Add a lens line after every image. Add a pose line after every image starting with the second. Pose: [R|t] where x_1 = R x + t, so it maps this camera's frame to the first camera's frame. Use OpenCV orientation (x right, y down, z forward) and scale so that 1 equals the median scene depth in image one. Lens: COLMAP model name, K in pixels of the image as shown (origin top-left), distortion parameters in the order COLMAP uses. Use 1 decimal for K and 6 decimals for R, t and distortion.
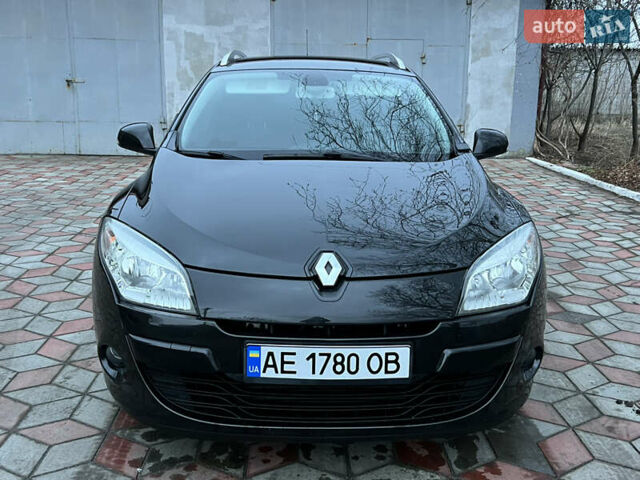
lens RADIAL K [[650.0, 0, 320.0], [0, 650.0, 240.0], [0, 0, 1]] dist [0.025942, 0.000430]
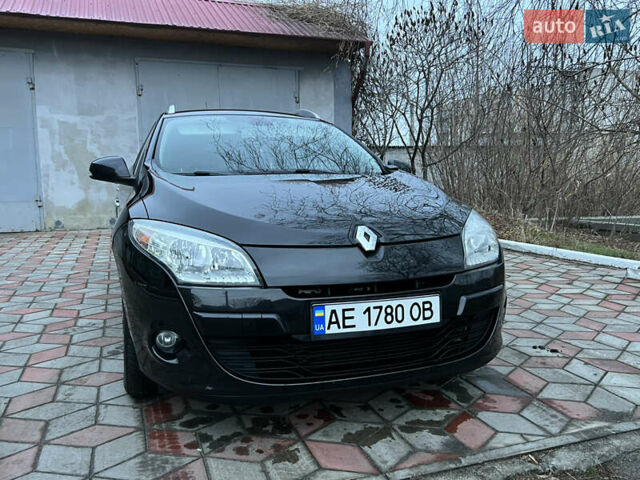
lens RADIAL K [[529.6, 0, 320.0], [0, 529.6, 240.0], [0, 0, 1]] dist [0.032543, -0.010547]
pose [[0.952873, -0.062372, 0.296887, -0.359401], [0.097066, 0.989874, -0.103578, 0.142472], [-0.287420, 0.127514, 0.949279, 0.112005]]
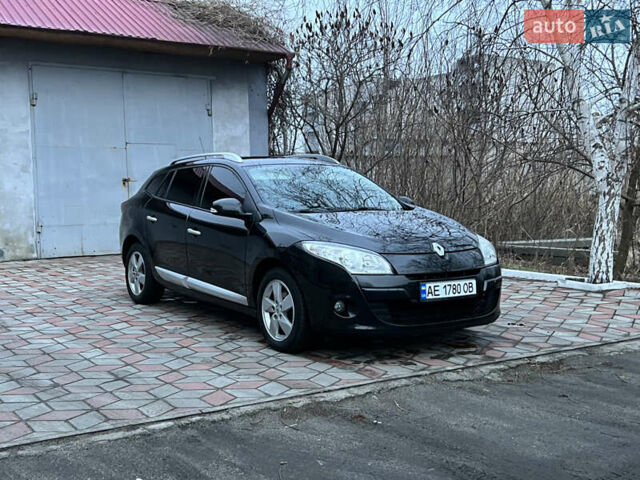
lens RADIAL K [[724.2, 0, 320.0], [0, 724.2, 240.0], [0, 0, 1]] dist [0.058584, 0.001888]
pose [[0.861023, -0.057337, 0.505324, -1.586146], [0.140044, 0.981940, -0.127205, 0.273326], [-0.488904, 0.180294, 0.853503, -0.907105]]
